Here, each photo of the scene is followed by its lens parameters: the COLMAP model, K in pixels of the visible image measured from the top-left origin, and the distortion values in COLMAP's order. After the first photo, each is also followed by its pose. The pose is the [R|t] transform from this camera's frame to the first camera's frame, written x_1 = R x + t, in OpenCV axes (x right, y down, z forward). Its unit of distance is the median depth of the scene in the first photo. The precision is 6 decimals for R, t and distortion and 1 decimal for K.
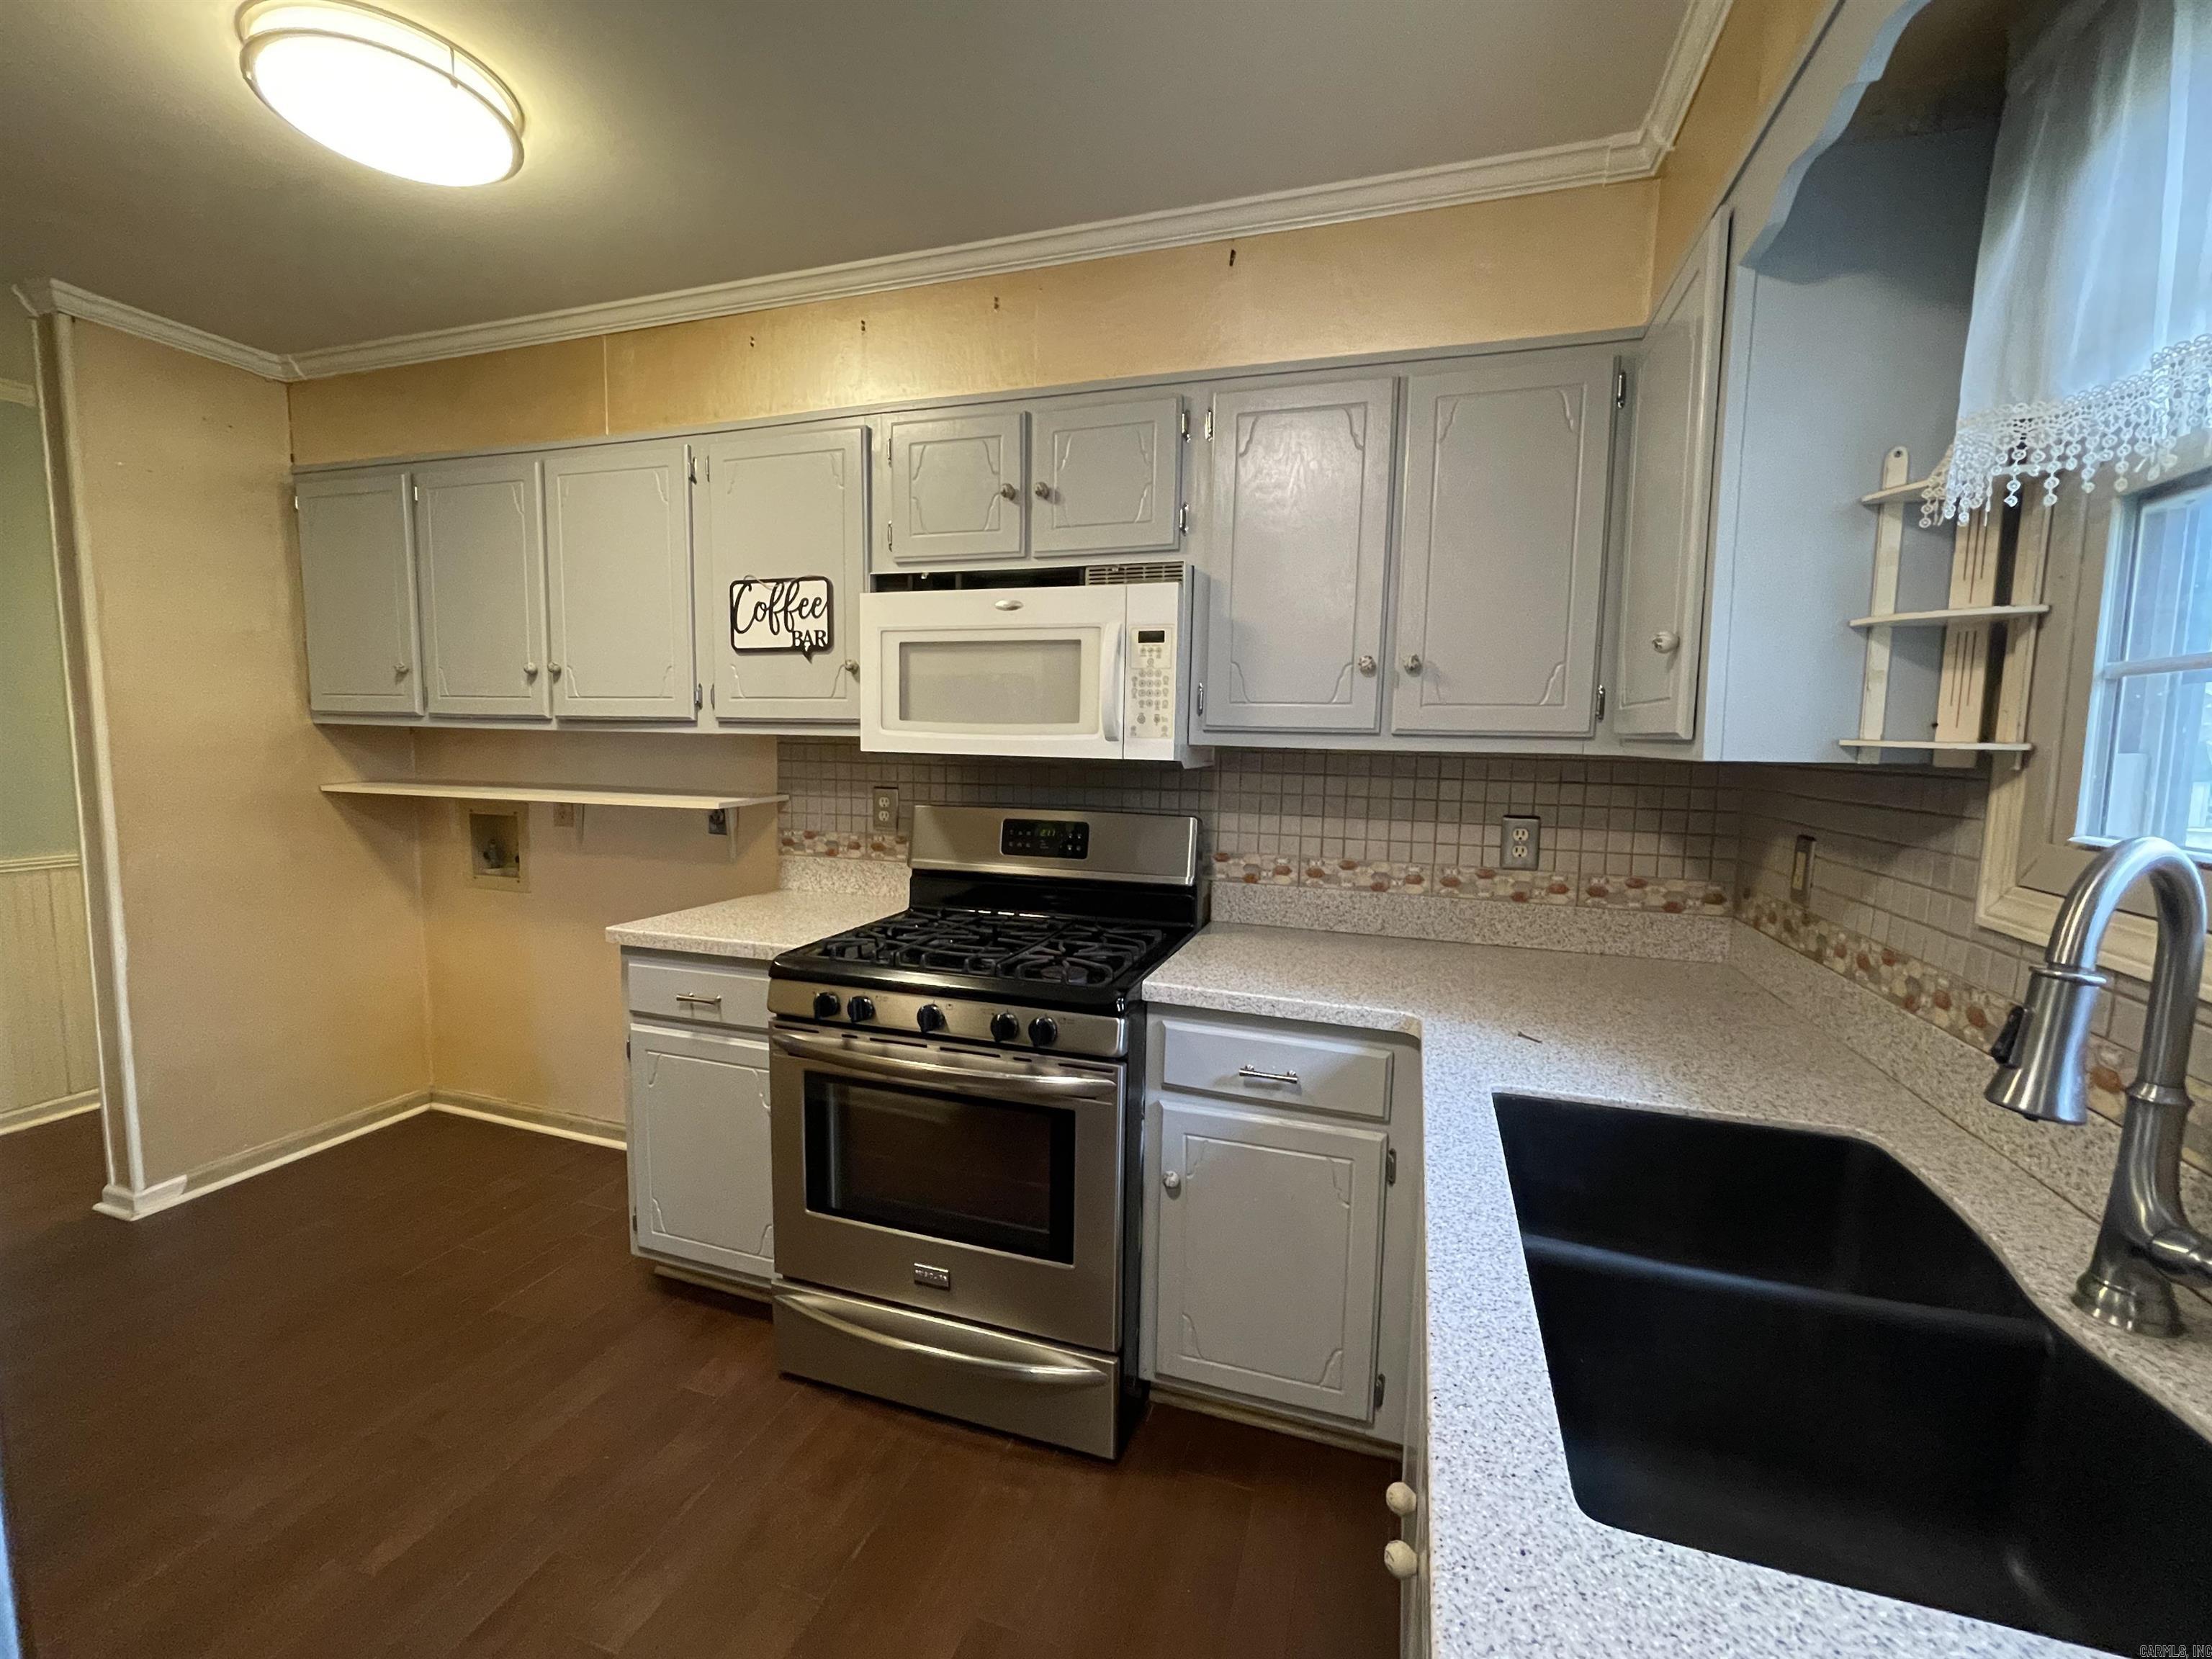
lens RADIAL K [[930.7, 0, 1096.9], [0, 930.7, 837.4], [0, 0, 1]] dist [0.000889, -0.000084]
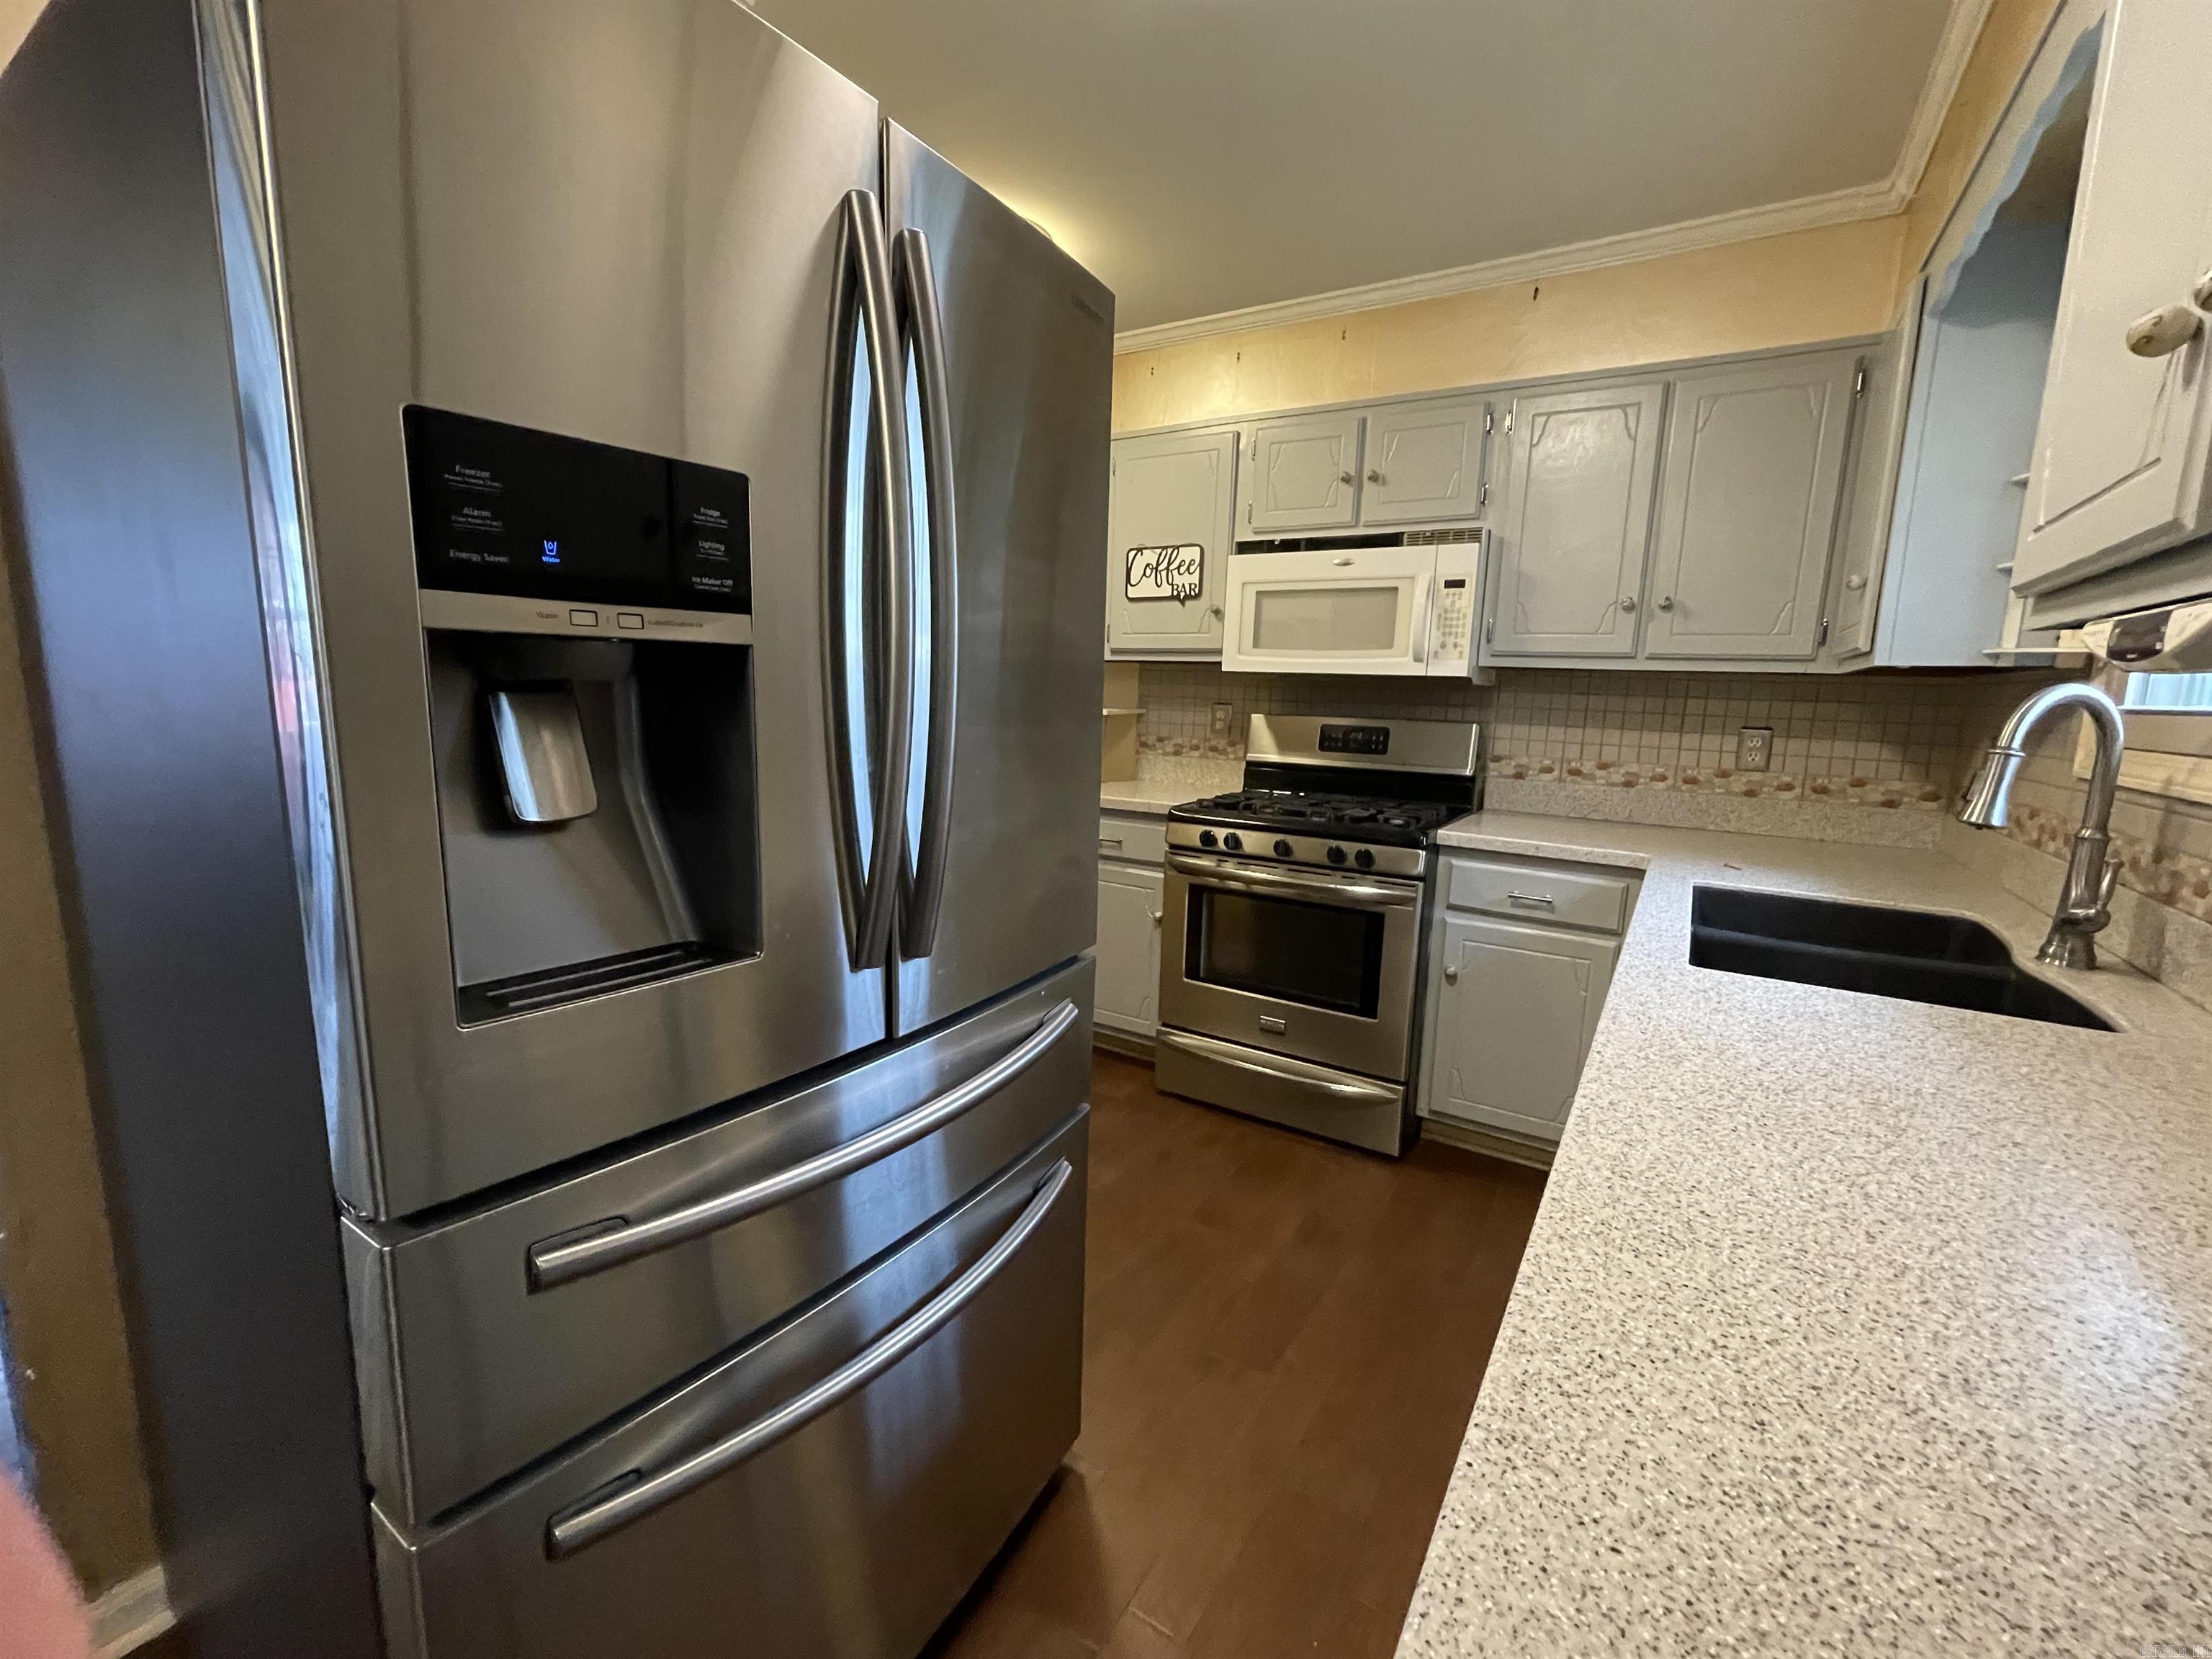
lens RADIAL K [[929.4, 0, 1085.4], [0, 929.4, 842.8], [0, 0, 1]] dist [-0.023239, 0.007839]
pose [[0.967858, 0.051364, -0.246198, -0.095102], [-0.038459, 0.997636, 0.056945, 0.089238], [0.248541, -0.045646, 0.967545, -0.387694]]
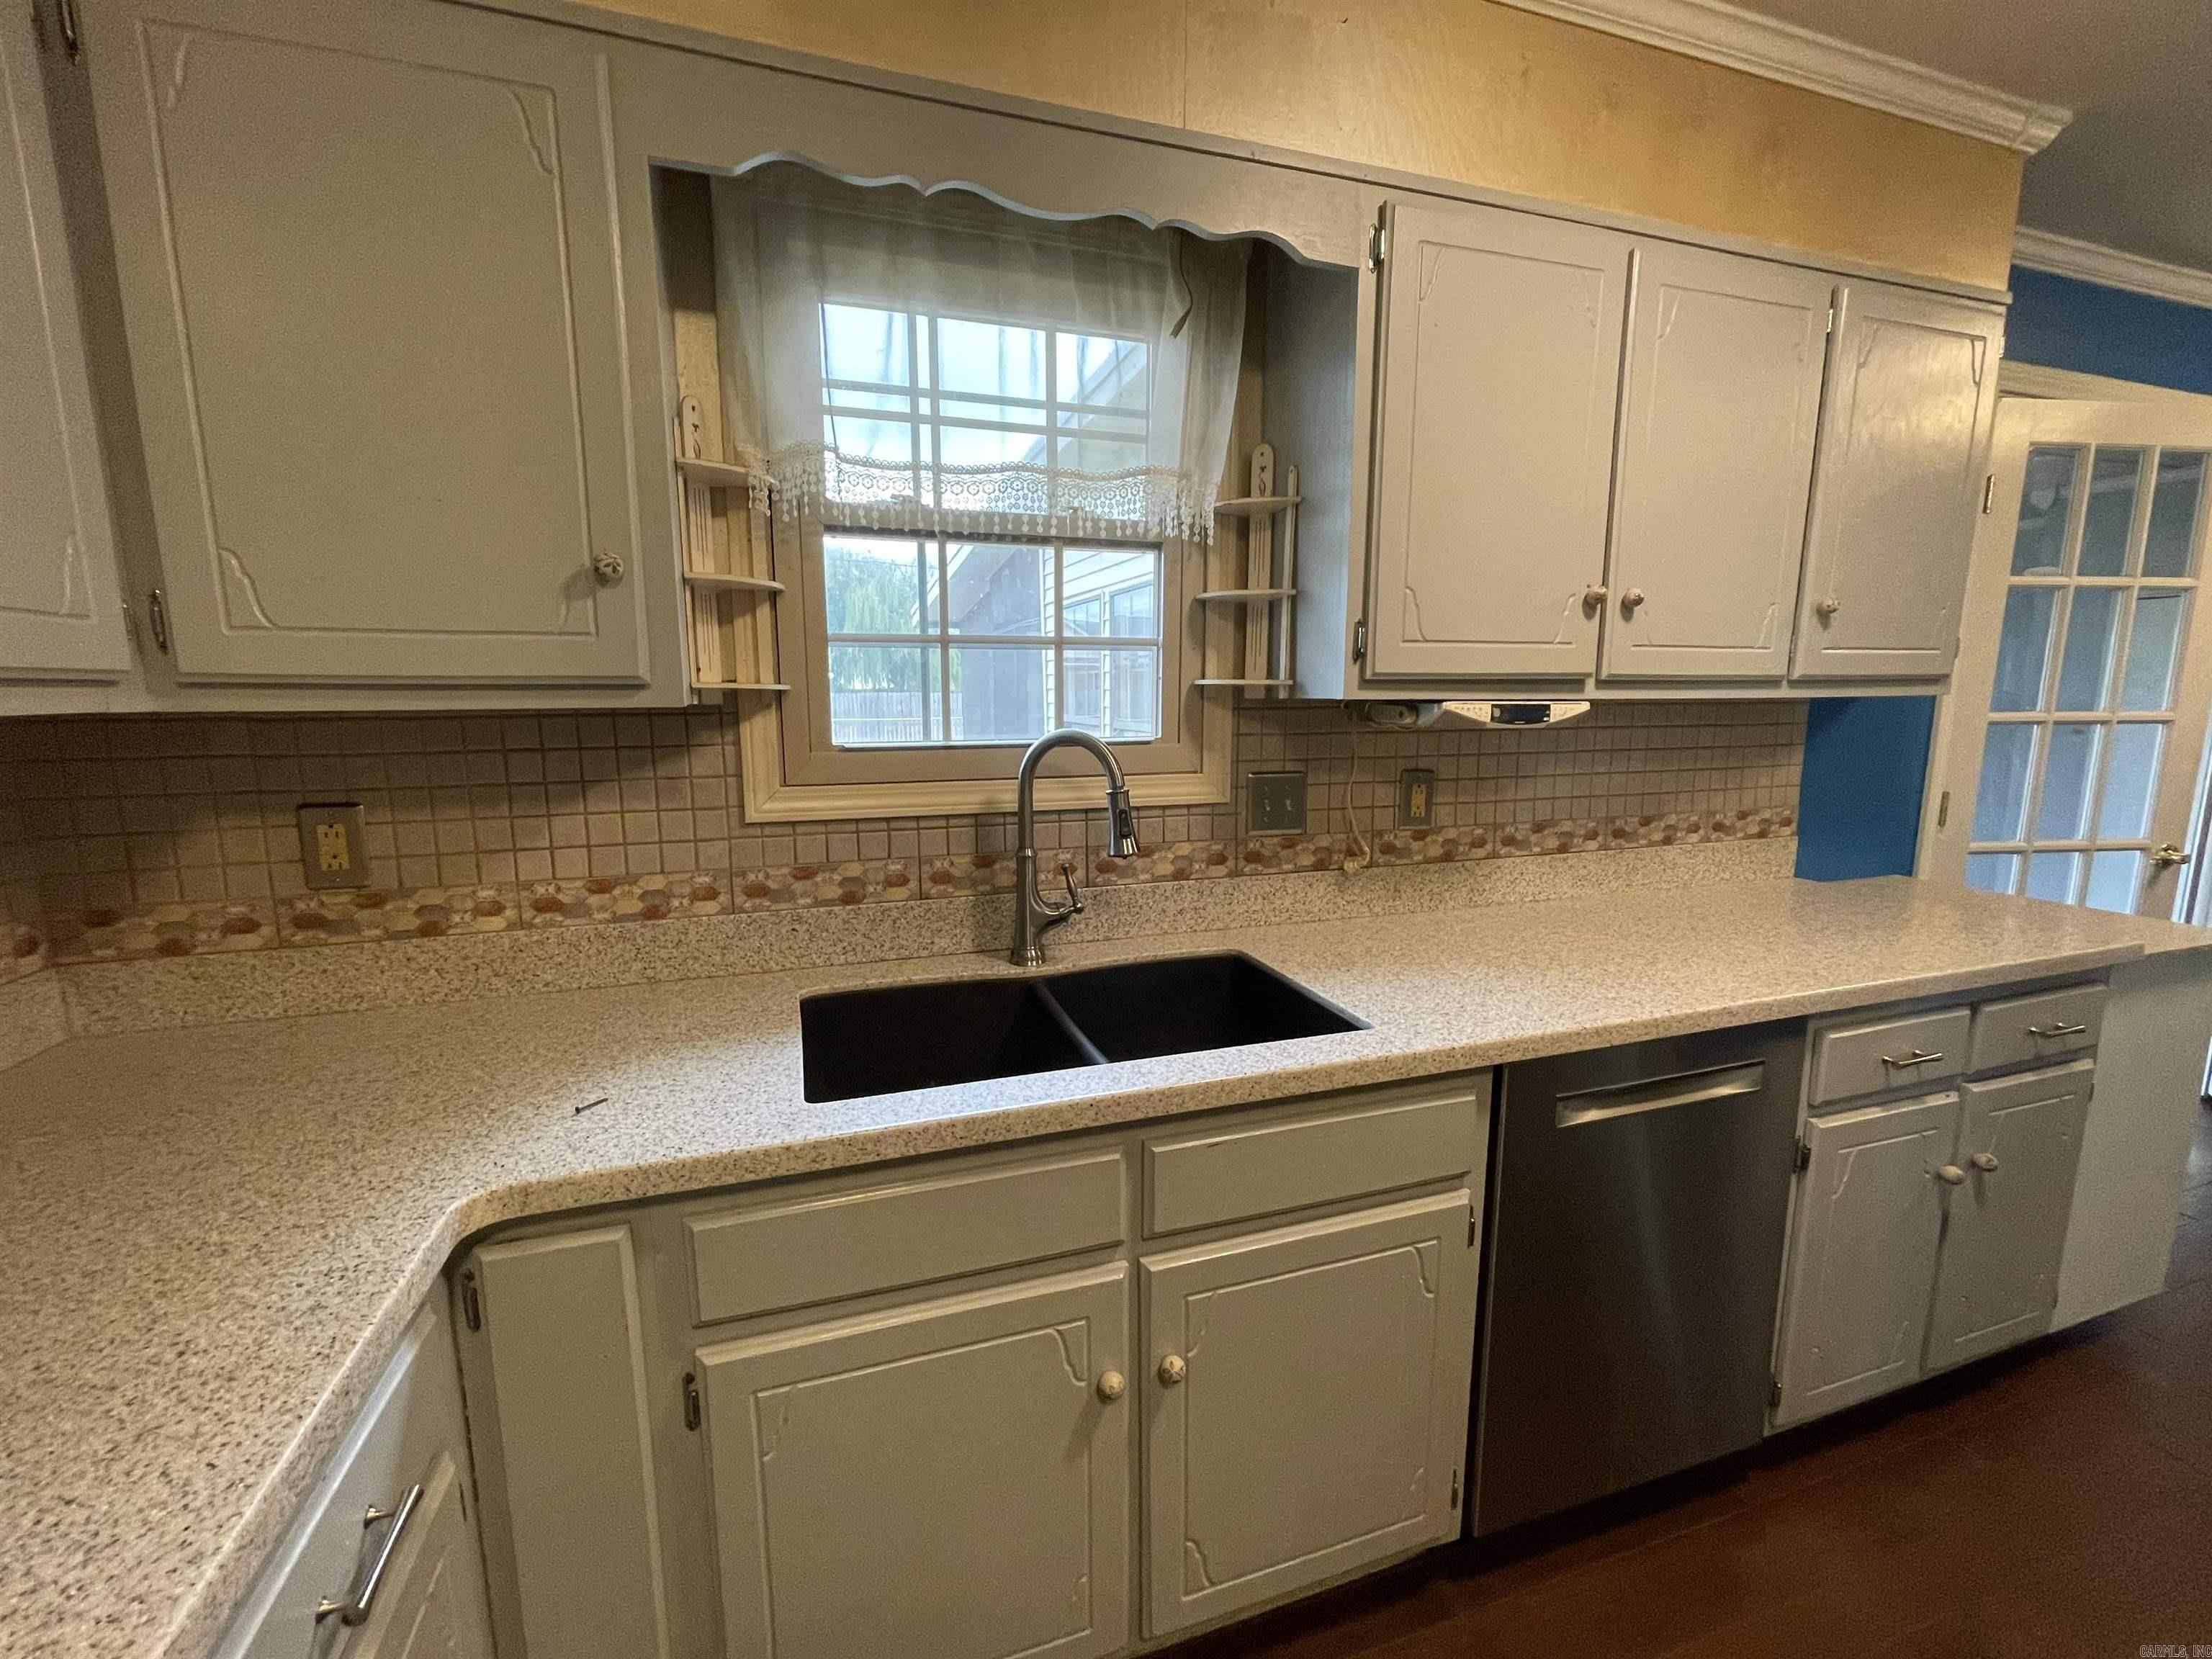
lens RADIAL K [[931.4, 0, 1103.1], [0, 931.4, 840.0], [0, 0, 1]] dist [-0.012369, 0.000111]
pose [[-0.604177, -0.141255, 0.784230, -0.199937], [0.080305, 0.968359, 0.236288, -0.078008], [-0.792793, 0.205737, -0.573717, 0.692475]]
